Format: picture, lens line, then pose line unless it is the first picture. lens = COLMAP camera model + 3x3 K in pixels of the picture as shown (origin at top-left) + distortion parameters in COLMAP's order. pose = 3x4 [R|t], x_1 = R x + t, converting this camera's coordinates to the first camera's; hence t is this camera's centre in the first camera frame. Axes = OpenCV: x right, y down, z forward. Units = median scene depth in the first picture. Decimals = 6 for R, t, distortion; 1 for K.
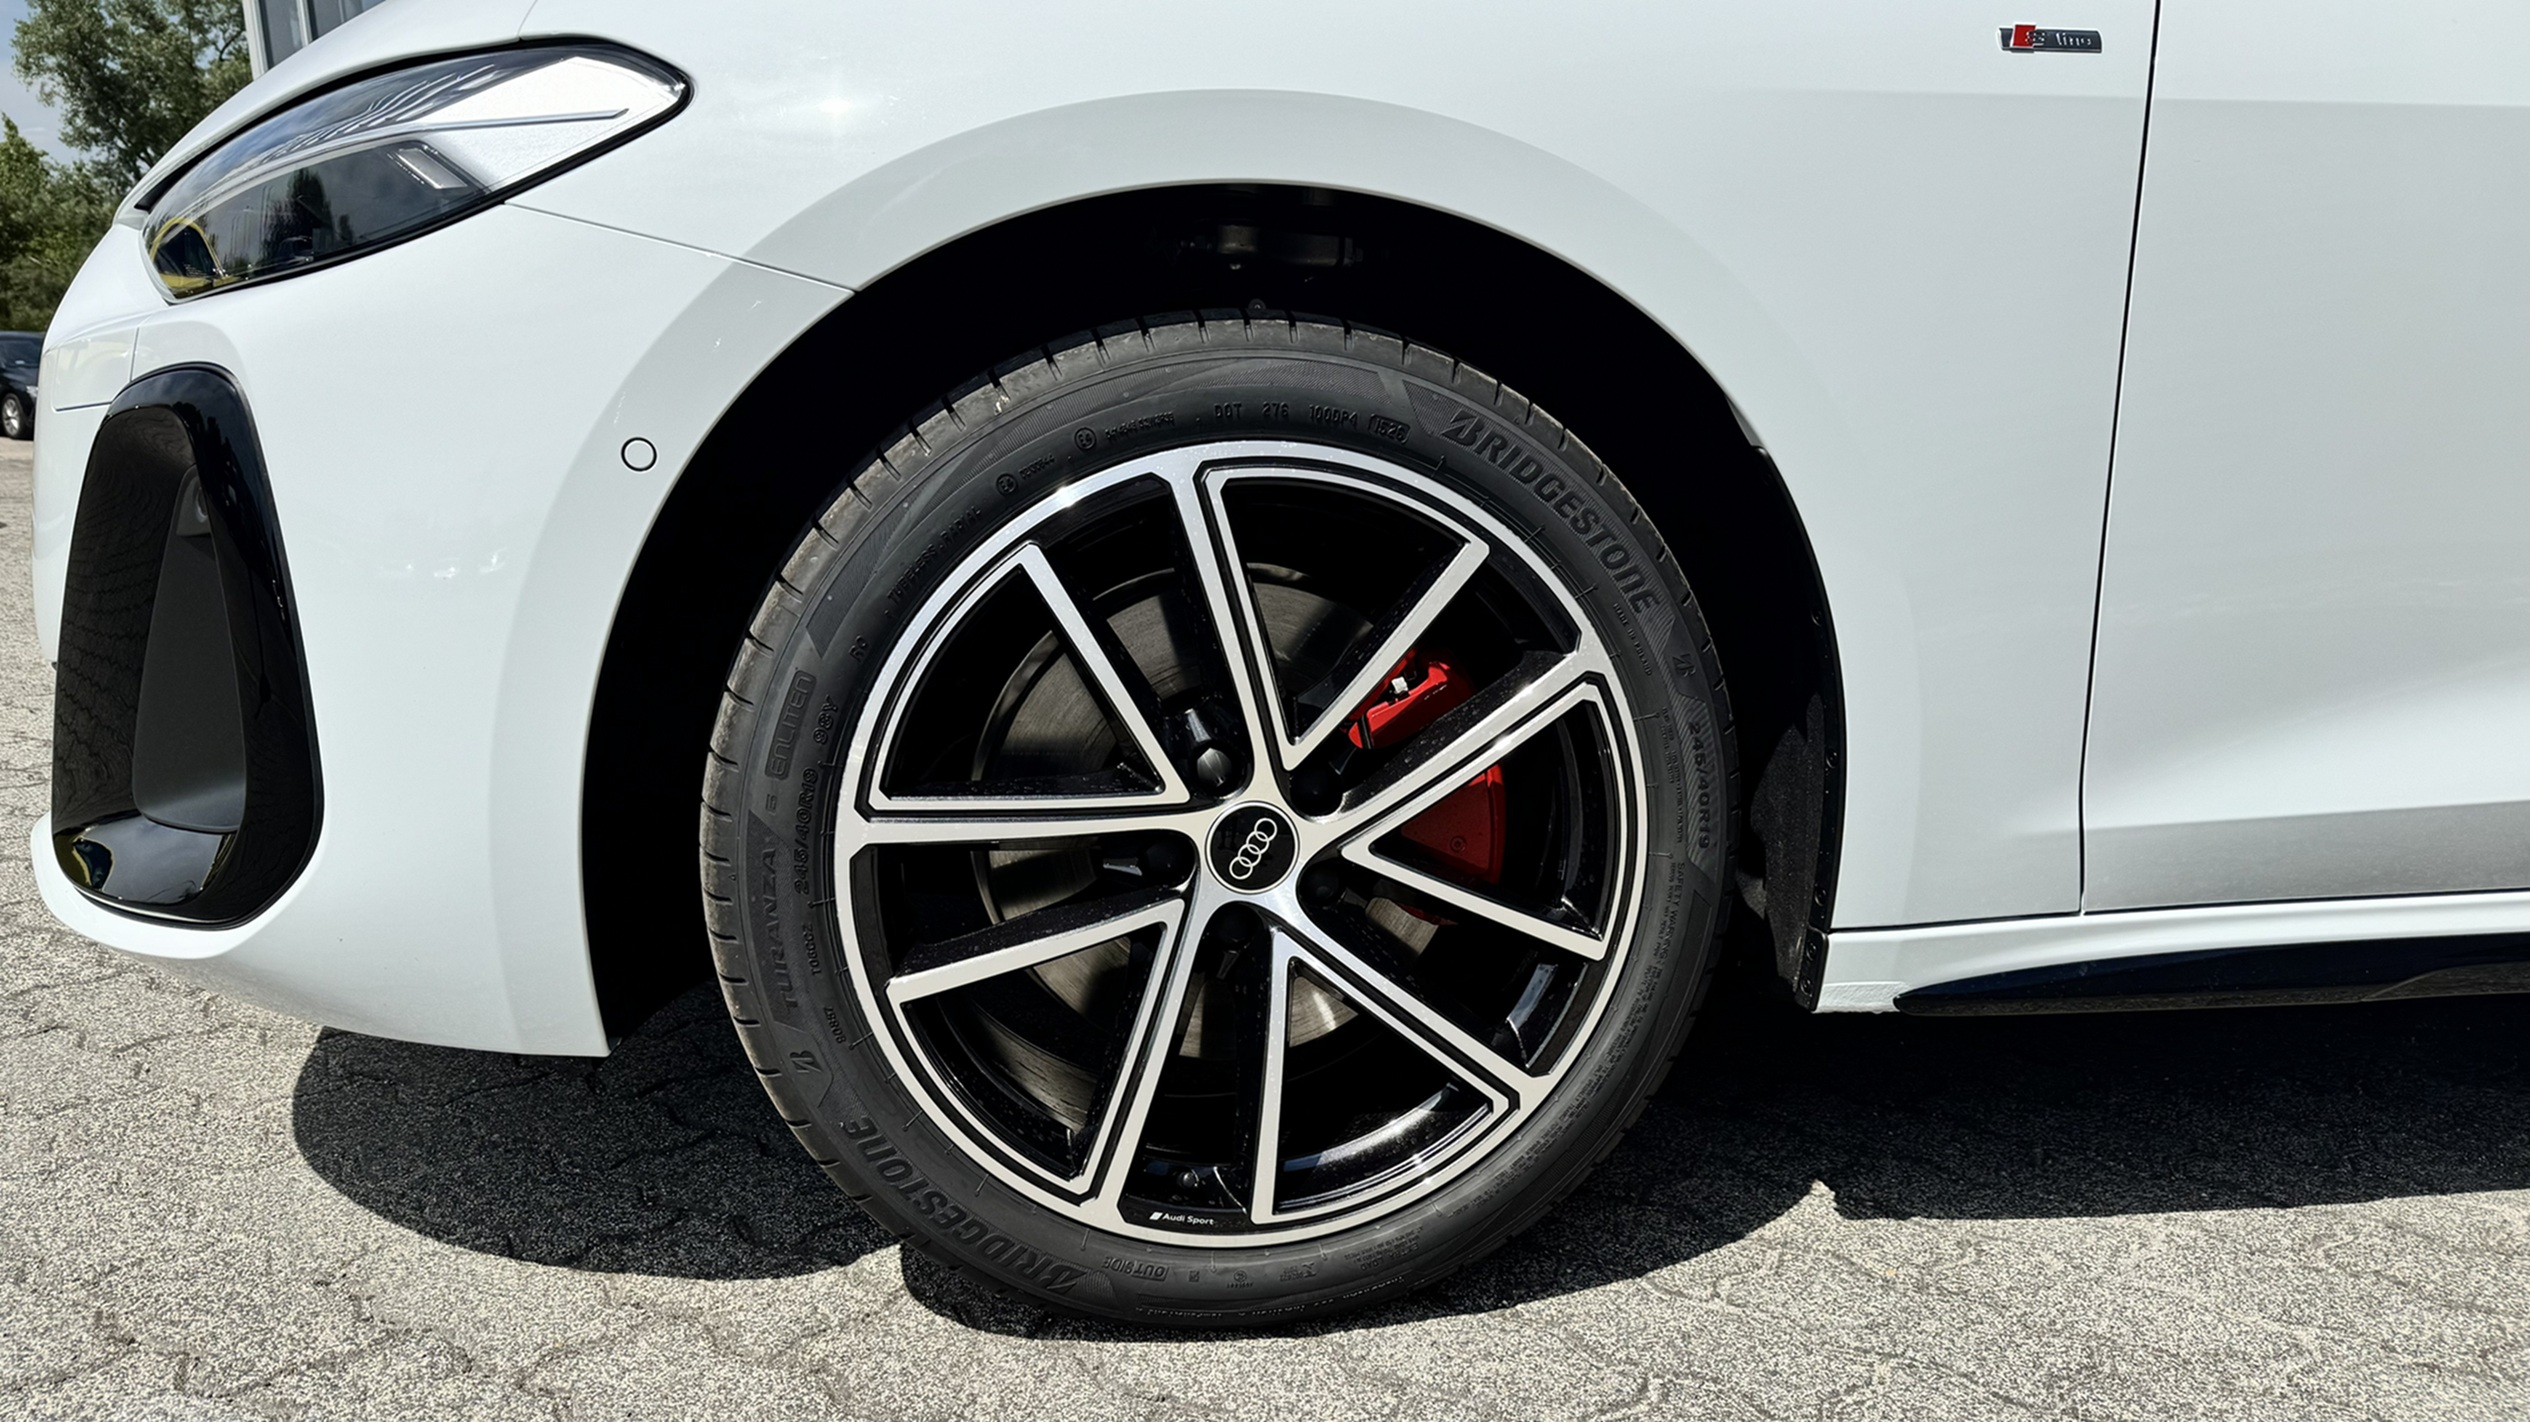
lens RADIAL K [[1672.0, 0, 1269.7], [0, 1672.0, 714.5], [0, 0, 1]] dist [0.061814, 0.001096]
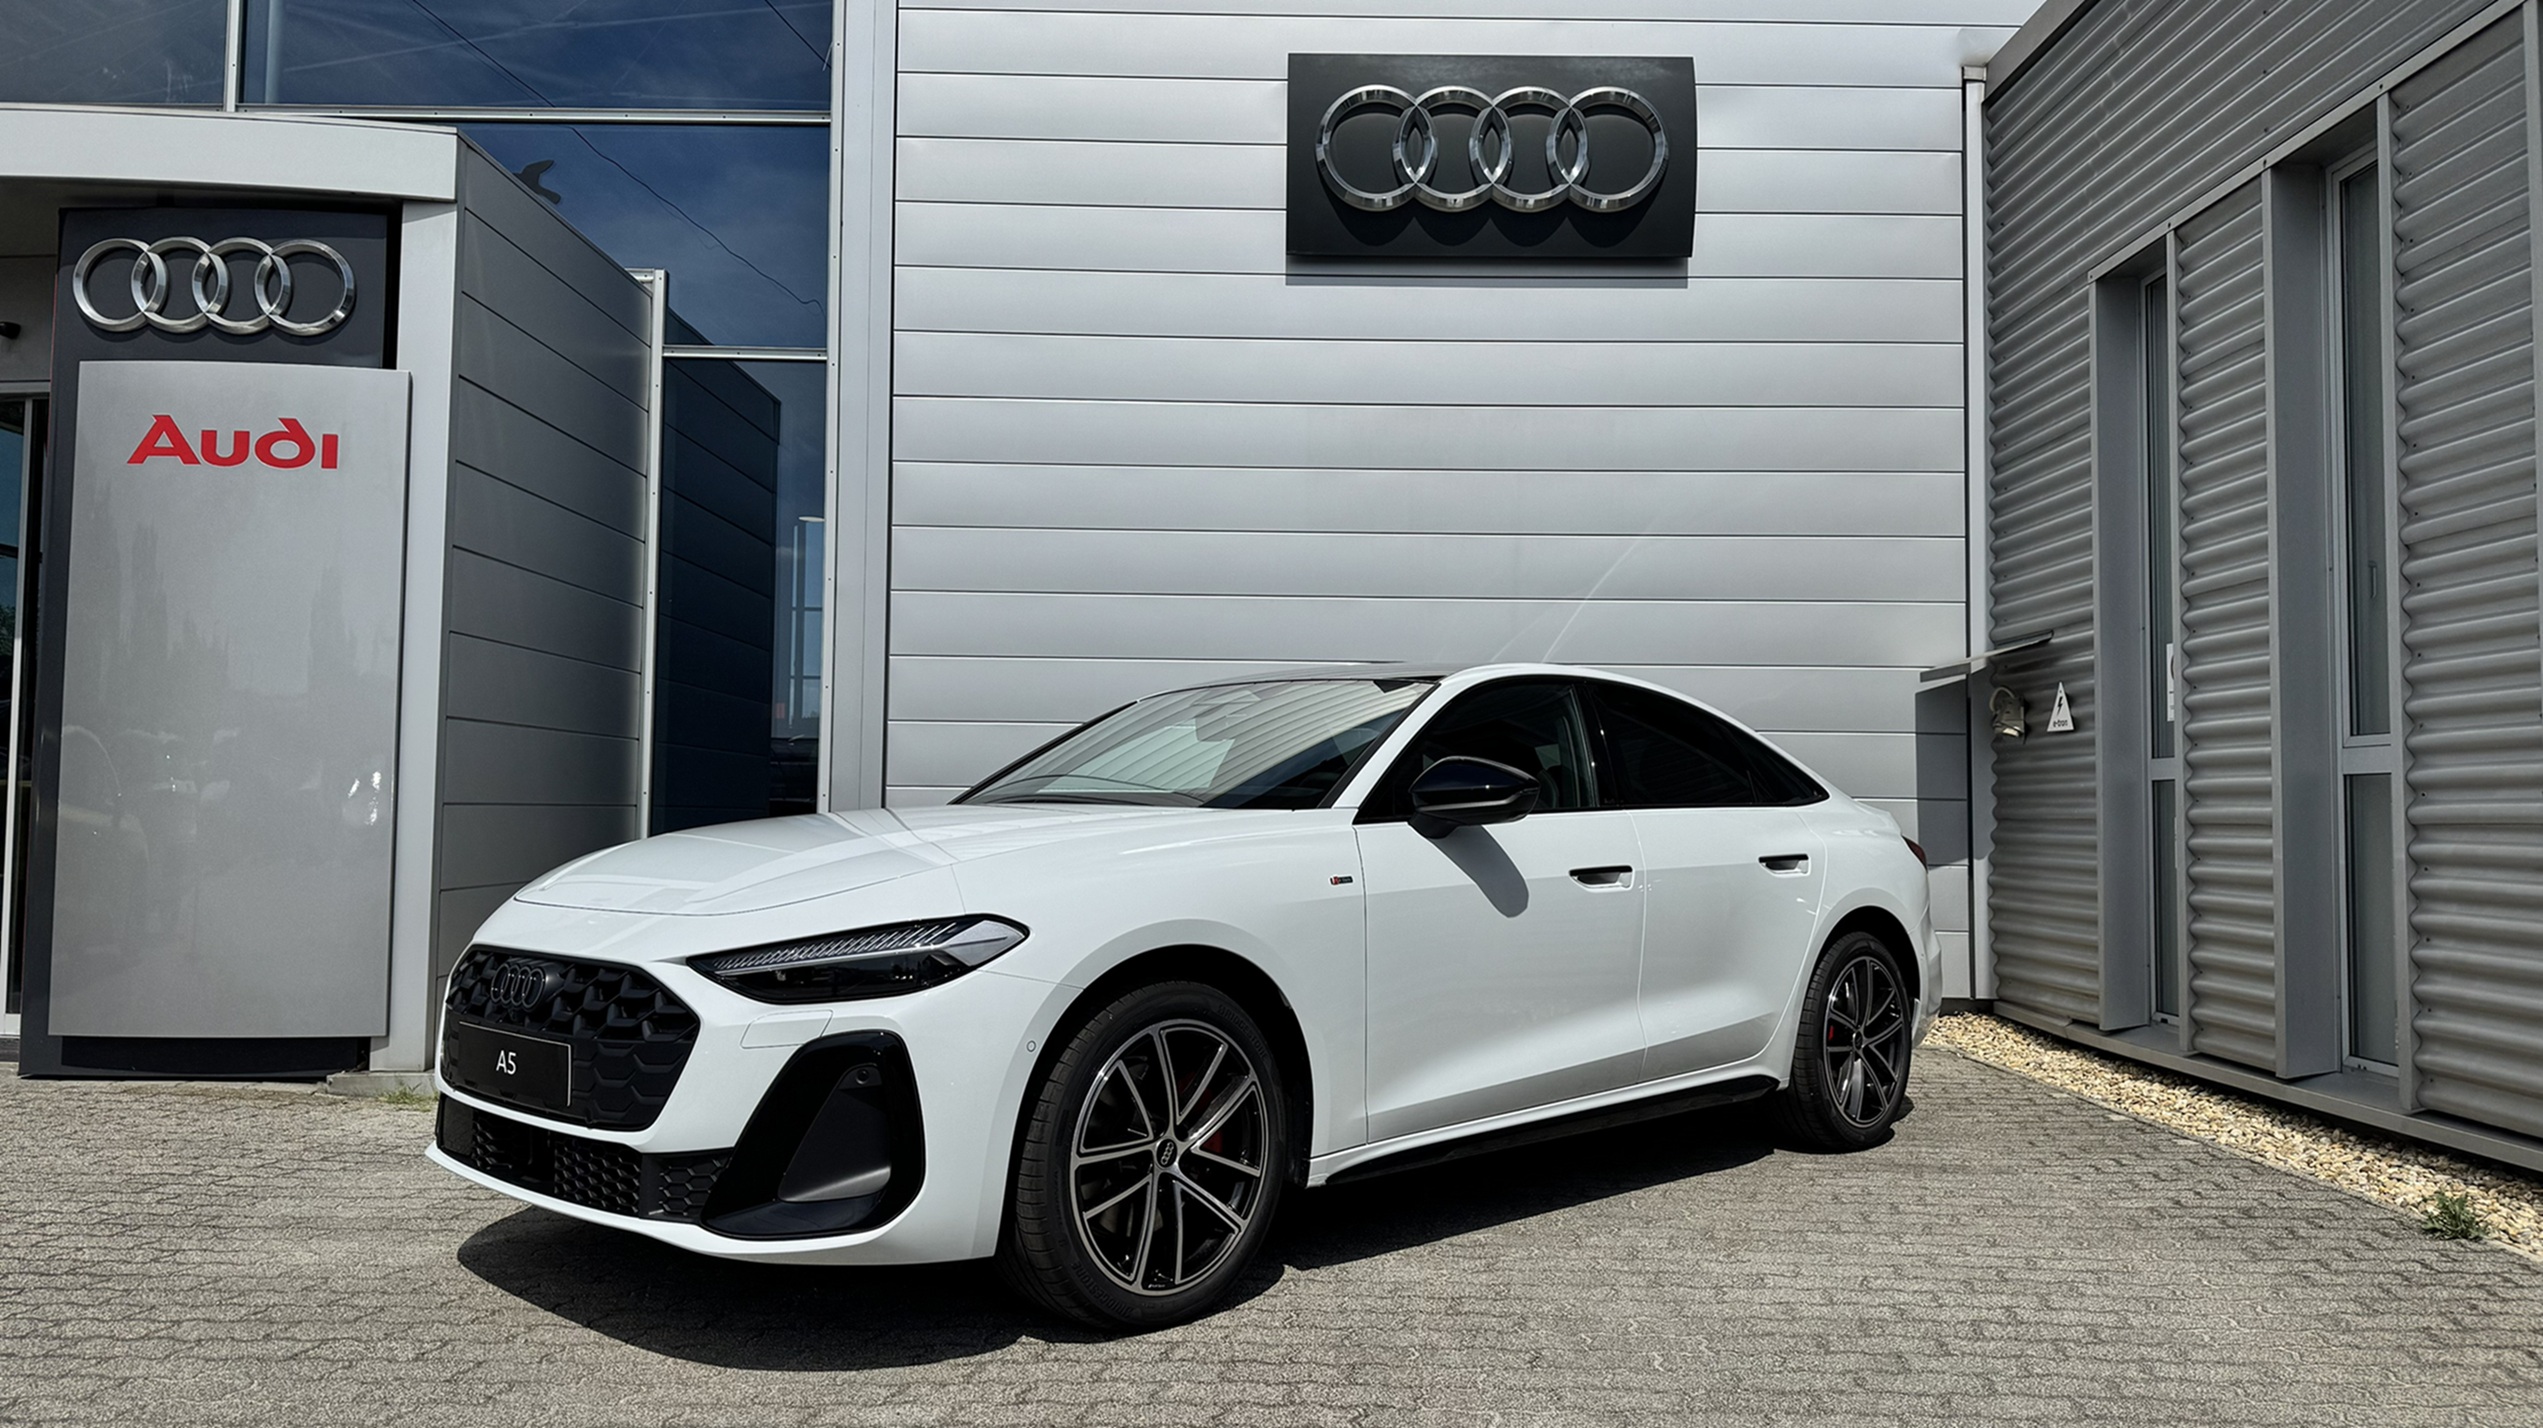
lens RADIAL K [[1680.6, 0, 1273.8], [0, 1680.6, 717.8], [0, 0, 1]] dist [0.061814, 0.001096]
pose [[0.818819, 0.010511, 0.573956, -1.630068], [0.117450, 0.975614, -0.185424, -0.100442], [-0.561909, 0.219240, 0.797617, -1.736808]]
